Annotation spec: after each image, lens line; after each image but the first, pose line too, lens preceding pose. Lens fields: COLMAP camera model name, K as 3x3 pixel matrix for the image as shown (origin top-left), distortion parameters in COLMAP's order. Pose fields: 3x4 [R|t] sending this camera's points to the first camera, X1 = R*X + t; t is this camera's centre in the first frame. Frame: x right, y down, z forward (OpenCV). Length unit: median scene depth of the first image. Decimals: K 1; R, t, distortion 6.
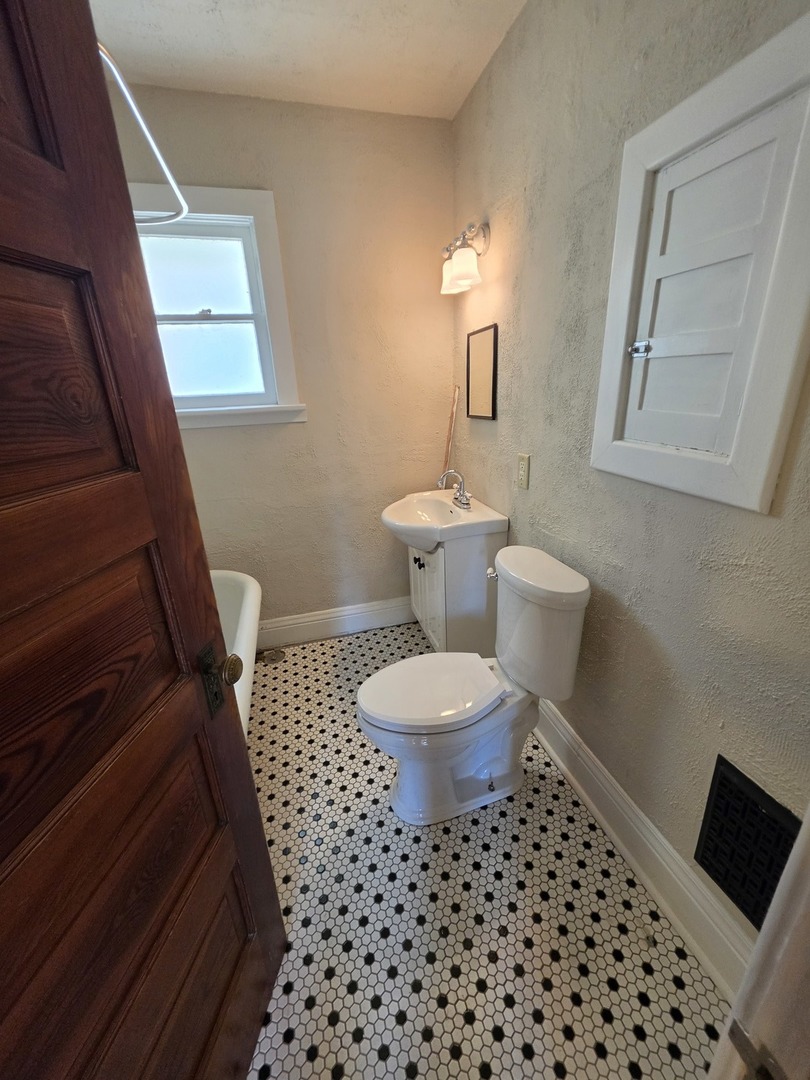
lens RADIAL K [[432.4, 0, 406.8], [0, 432.4, 541.0], [0, 0, 1]] dist [-0.000505, -0.001467]
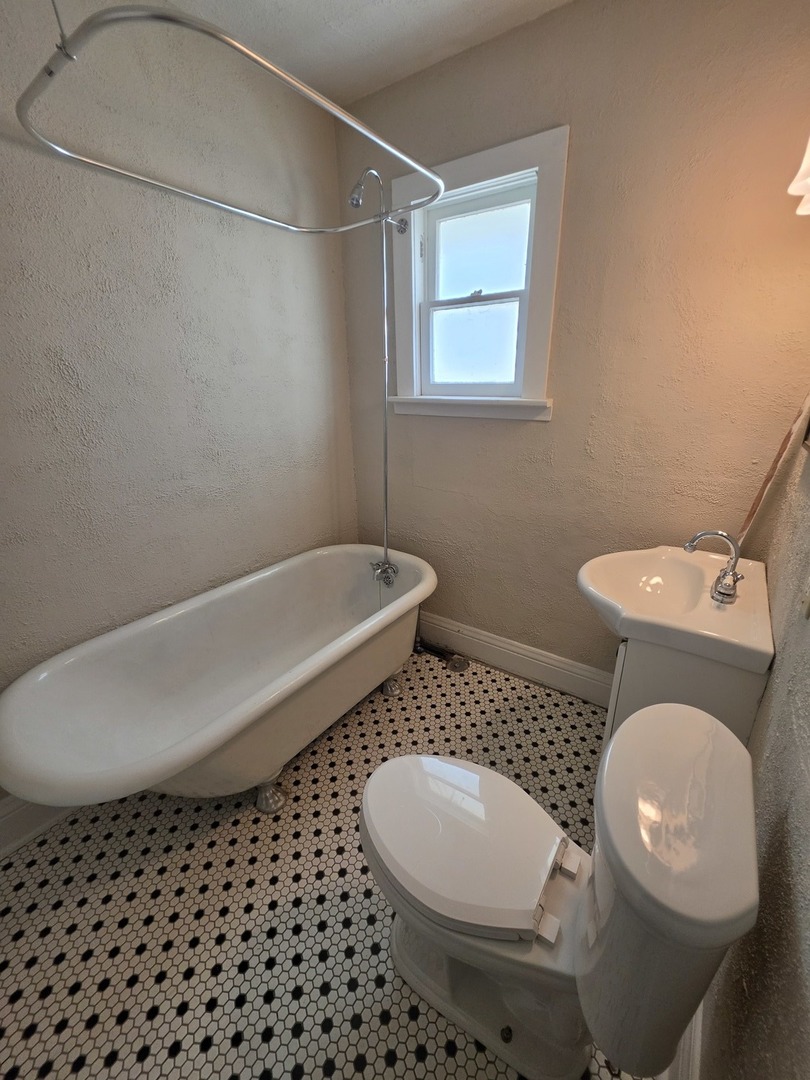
lens RADIAL K [[432.4, 0, 408.7], [0, 432.4, 537.7], [0, 0, 1]] dist [-0.000505, -0.001467]
pose [[0.642066, 0.297317, -0.706650, 0.232851], [-0.275578, 0.949636, 0.149160, -0.117530], [0.715408, 0.098967, 0.691663, 0.276414]]
